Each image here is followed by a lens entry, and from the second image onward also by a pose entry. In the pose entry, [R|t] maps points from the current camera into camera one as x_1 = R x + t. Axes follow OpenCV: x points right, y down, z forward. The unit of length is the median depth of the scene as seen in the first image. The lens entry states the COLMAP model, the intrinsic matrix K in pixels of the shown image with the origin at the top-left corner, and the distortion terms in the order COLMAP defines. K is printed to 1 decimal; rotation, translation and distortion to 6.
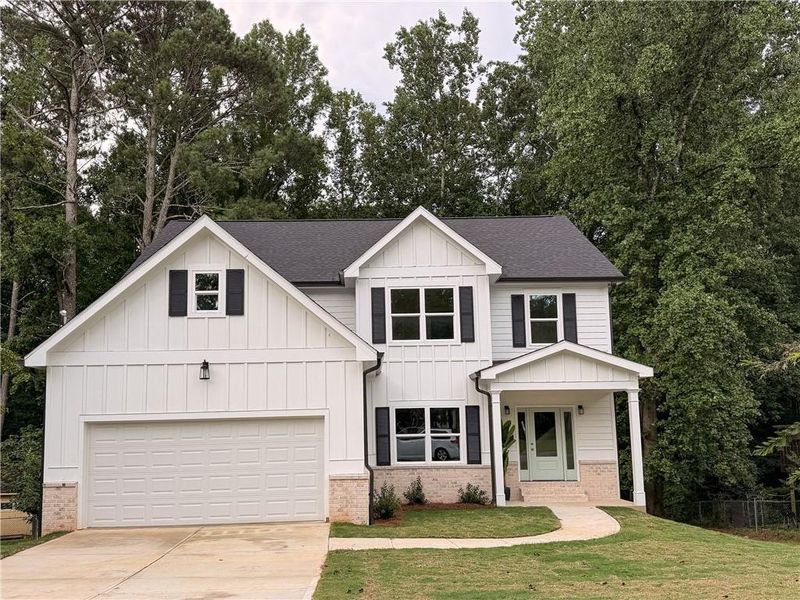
lens RADIAL K [[683.2, 0, 378.7], [0, 683.2, 353.1], [0, 0, 1]] dist [0.087577, -0.109072]
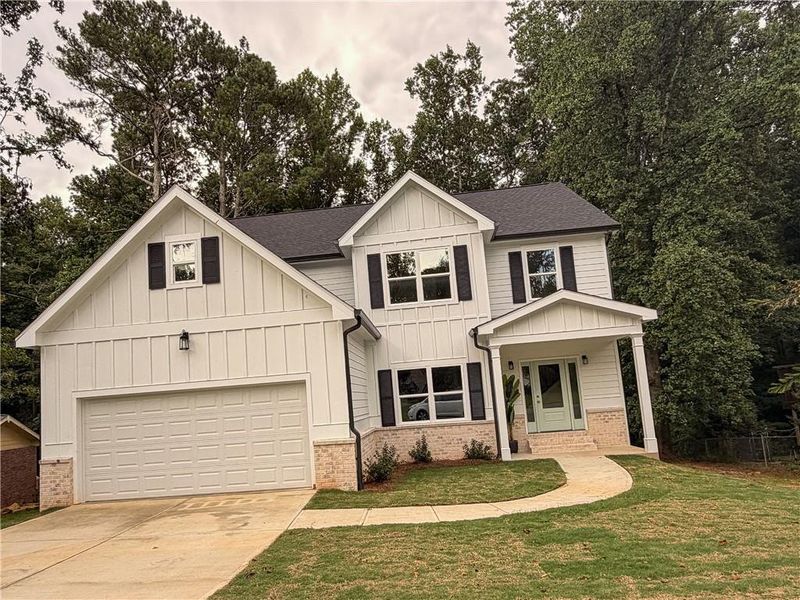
lens RADIAL K [[520.2, 0, 376.0], [0, 520.2, 338.1], [0, 0, 1]] dist [-0.010571, 0.017057]
pose [[0.991622, -0.068750, -0.109356, 0.076135], [0.069092, 0.997610, -0.000664, 0.030234], [0.109141, -0.006897, 0.994002, 0.210967]]
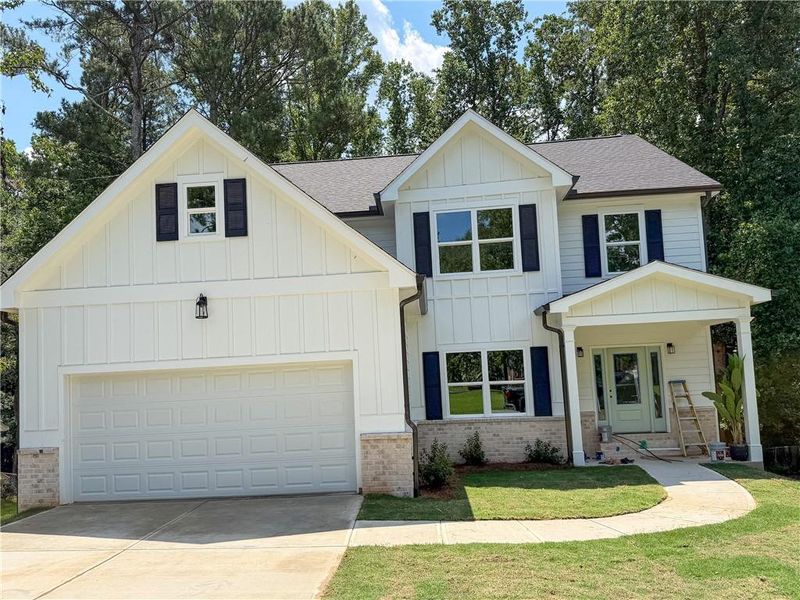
lens RADIAL K [[590.0, 0, 381.3], [0, 590.0, 345.8], [0, 0, 1]] dist [0.040894, -0.045072]
pose [[0.994555, -0.032654, -0.098968, 0.015479], [0.036968, 0.998430, 0.042076, 0.036218], [0.097439, -0.045506, 0.994201, 0.247503]]
